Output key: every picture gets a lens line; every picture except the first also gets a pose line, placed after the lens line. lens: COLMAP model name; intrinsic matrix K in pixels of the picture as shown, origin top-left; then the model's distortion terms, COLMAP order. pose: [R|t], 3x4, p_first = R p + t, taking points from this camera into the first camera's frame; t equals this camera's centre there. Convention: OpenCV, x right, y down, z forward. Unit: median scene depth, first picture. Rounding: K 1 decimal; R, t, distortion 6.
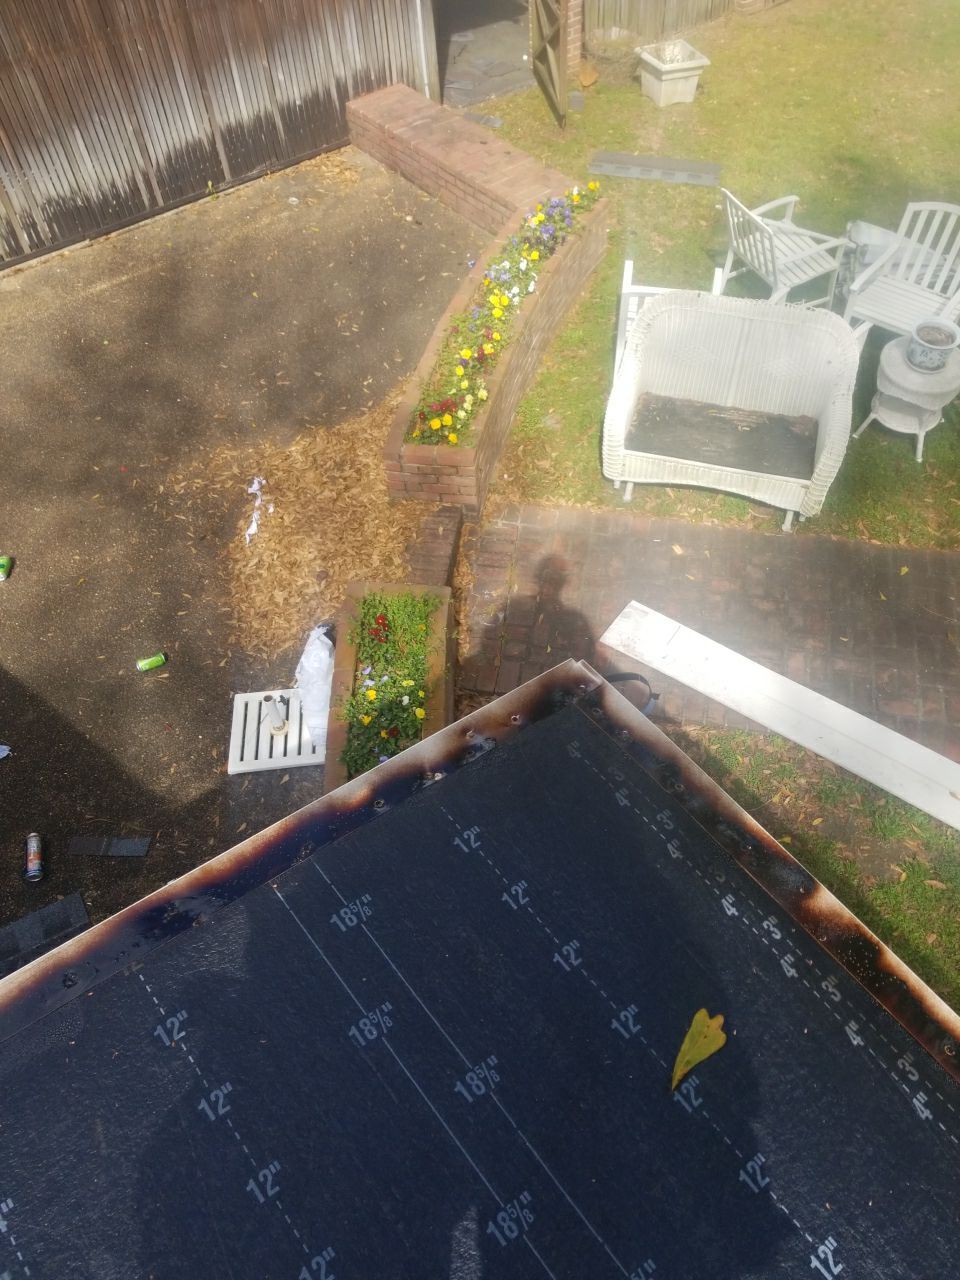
lens RADIAL K [[986.7, 0, 506.1], [0, 986.7, 587.4], [0, 0, 1]] dist [0.044942, -0.084870]
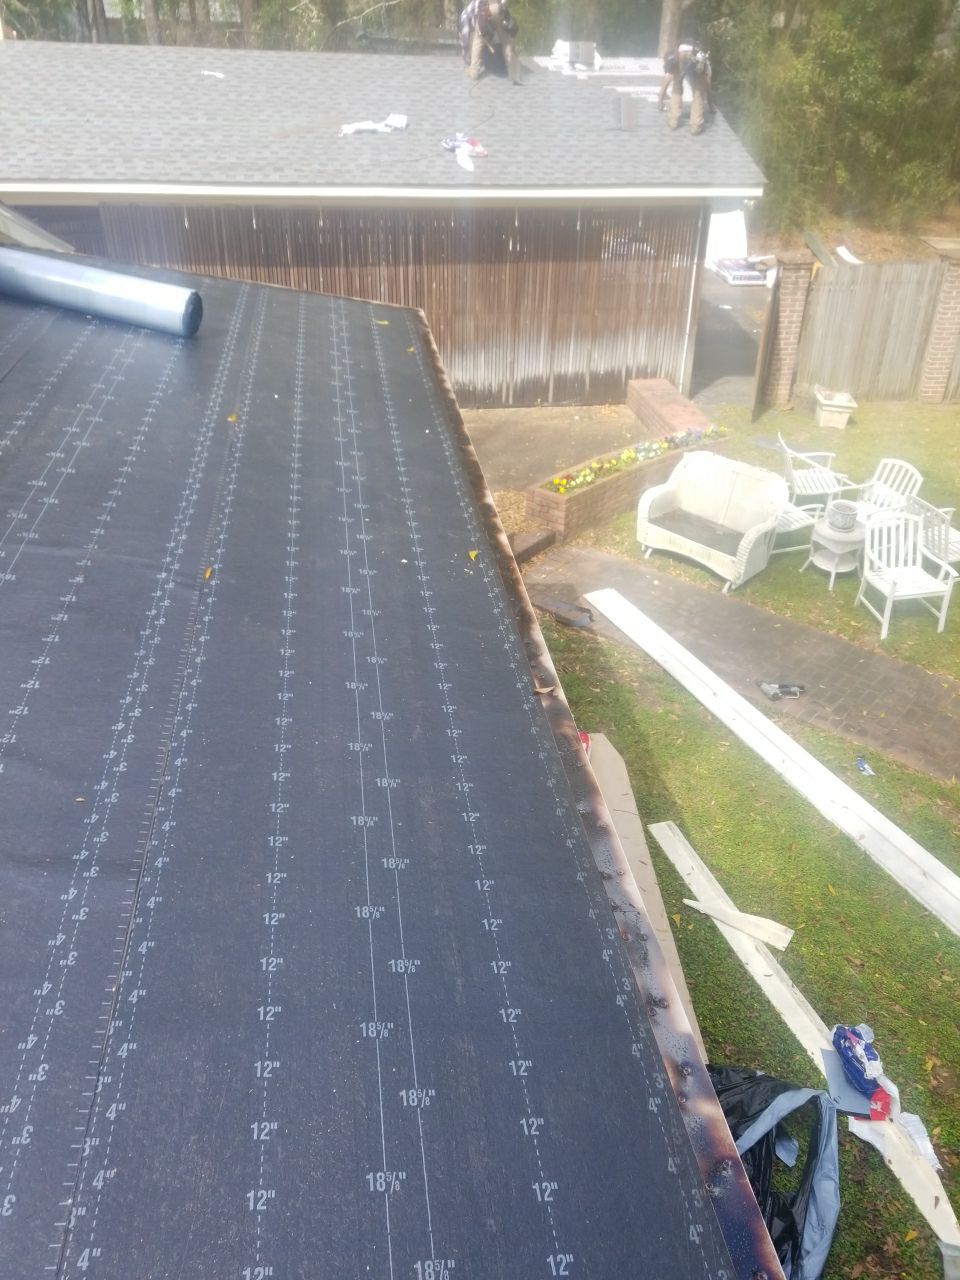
lens RADIAL K [[1056.0, 0, 473.1], [0, 1056.0, 604.3], [0, 0, 1]] dist [0.094177, -0.093699]
pose [[0.839270, 0.290147, -0.459826, 0.611342], [-0.453580, 0.839969, -0.297854, 0.545878], [0.299818, 0.458548, 0.836566, -0.476078]]
